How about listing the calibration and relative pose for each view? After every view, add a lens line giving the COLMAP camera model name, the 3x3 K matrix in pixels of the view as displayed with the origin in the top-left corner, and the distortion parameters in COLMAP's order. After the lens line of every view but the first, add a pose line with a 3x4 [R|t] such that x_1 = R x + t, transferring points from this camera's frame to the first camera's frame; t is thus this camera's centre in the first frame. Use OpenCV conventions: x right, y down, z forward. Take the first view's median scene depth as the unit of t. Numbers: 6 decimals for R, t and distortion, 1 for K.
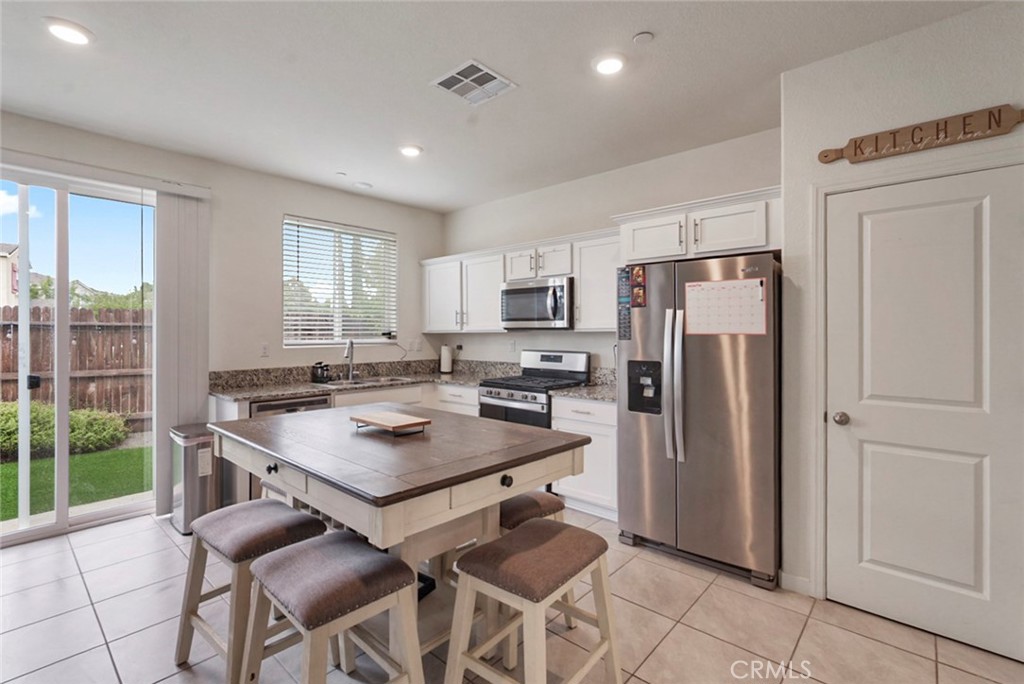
lens RADIAL K [[466.0, 0, 517.5], [0, 466.0, 337.0], [0, 0, 1]] dist [-0.005473, 0.001988]
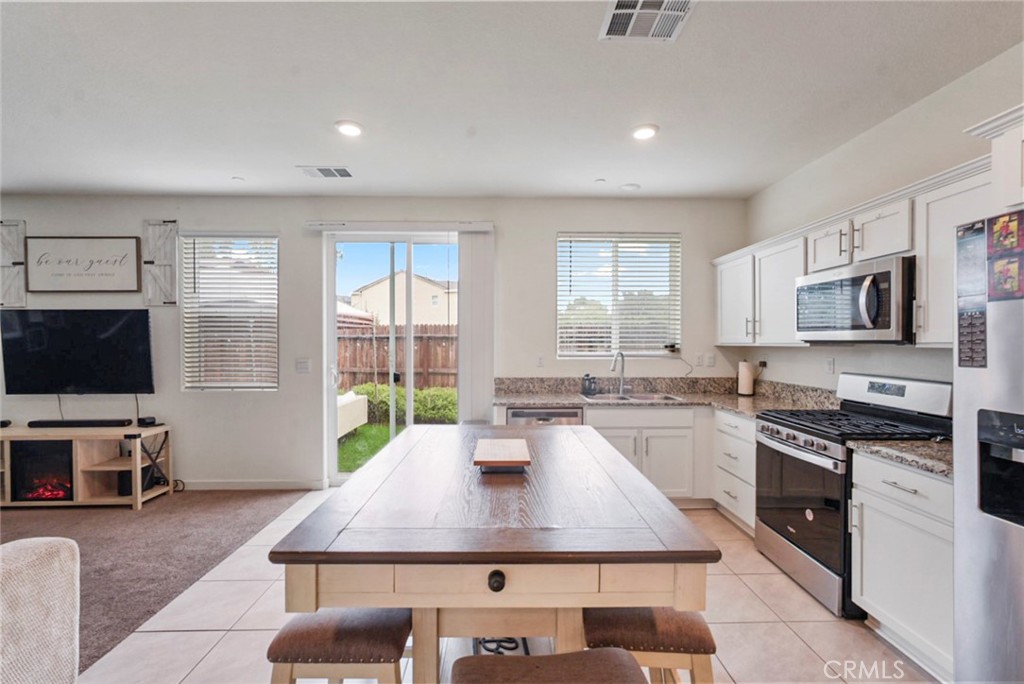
lens RADIAL K [[448.5, 0, 513.4], [0, 448.5, 346.1], [0, 0, 1]] dist [-0.010424, 0.001071]
pose [[0.685310, 0.010982, -0.728169, 0.169993], [-0.011134, 0.999927, 0.004603, -0.009271], [0.728167, 0.004953, 0.685382, 0.222594]]
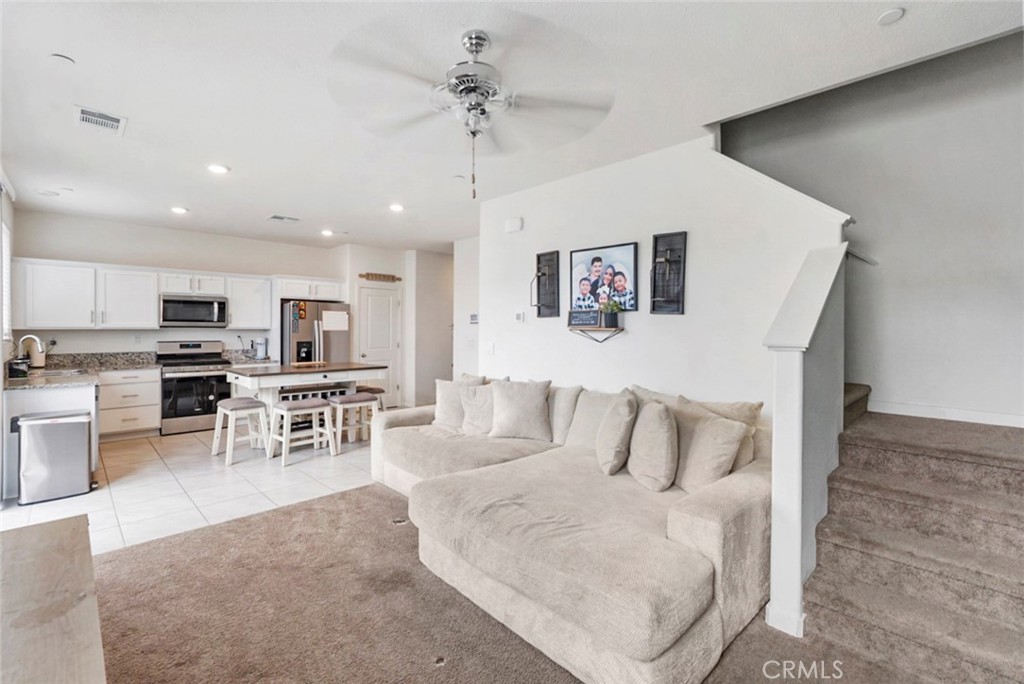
lens RADIAL K [[466.0, 0, 517.7], [0, 466.0, 334.7], [0, 0, 1]] dist [-0.005473, 0.001988]
pose [[0.063195, -0.009427, 0.997957, -1.415282], [0.008196, 0.999927, 0.008926, 0.003456], [-0.997968, 0.007615, 0.063268, -0.170932]]
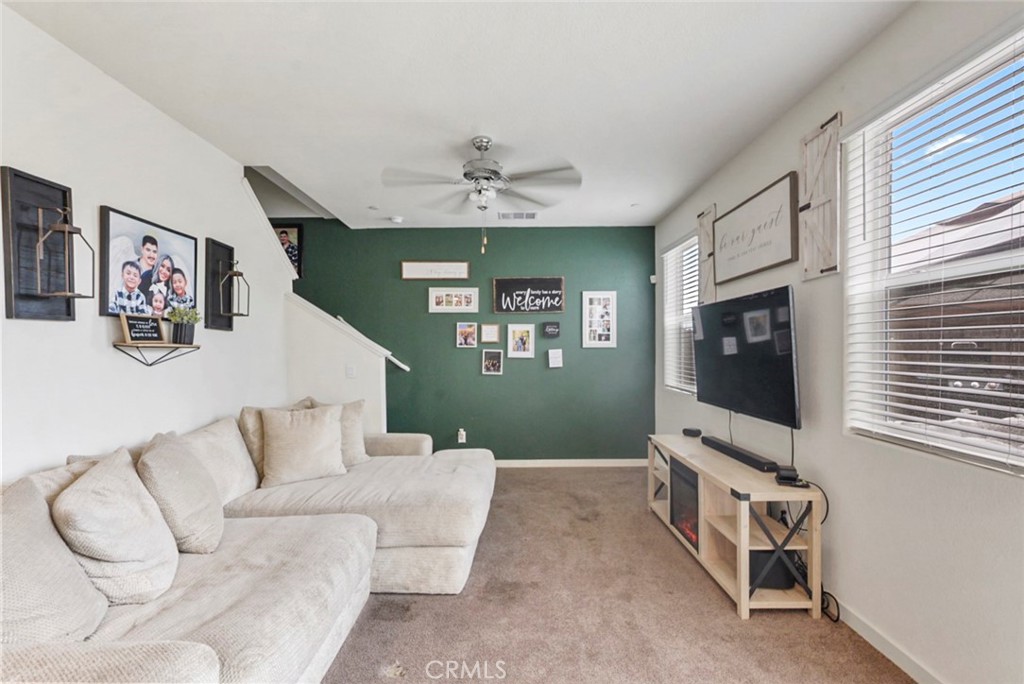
lens RADIAL K [[466.0, 0, 525.3], [0, 466.0, 355.3], [0, 0, 1]] dist [-0.005473, 0.001988]
pose [[-0.734056, 0.014808, -0.678927, -0.416286], [-0.000340, 0.999754, 0.022173, 0.000200], [0.679089, 0.016507, -0.733871, 0.514326]]
